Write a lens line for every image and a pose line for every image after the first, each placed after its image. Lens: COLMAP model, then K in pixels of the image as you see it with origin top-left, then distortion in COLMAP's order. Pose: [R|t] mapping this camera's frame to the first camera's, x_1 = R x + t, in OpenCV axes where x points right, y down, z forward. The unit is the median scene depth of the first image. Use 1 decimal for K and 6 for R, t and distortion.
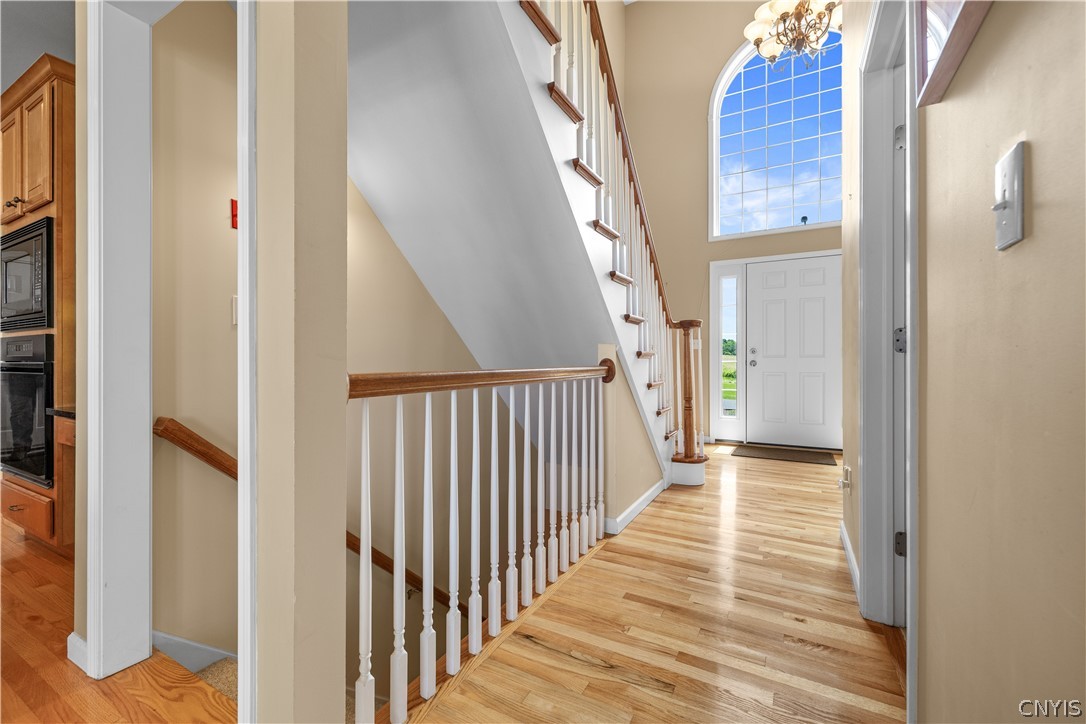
lens RADIAL K [[457.4, 0, 539.8], [0, 457.4, 361.6], [0, 0, 1]] dist [0.002255, 0.000609]
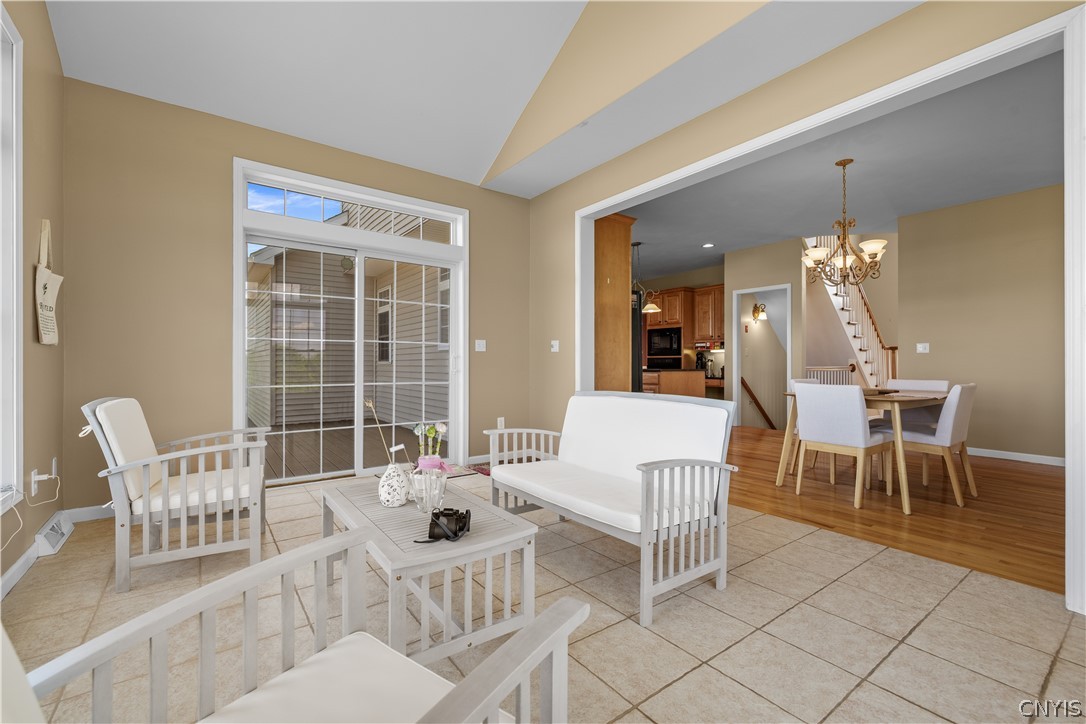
lens RADIAL K [[457.4, 0, 542.2], [0, 457.4, 364.9], [0, 0, 1]] dist [0.002255, 0.000609]
pose [[0.908613, 0.002107, -0.417633, -0.407306], [0.000019, 0.999987, 0.005087, -0.013913], [0.417638, -0.004630, 0.908602, -2.341746]]
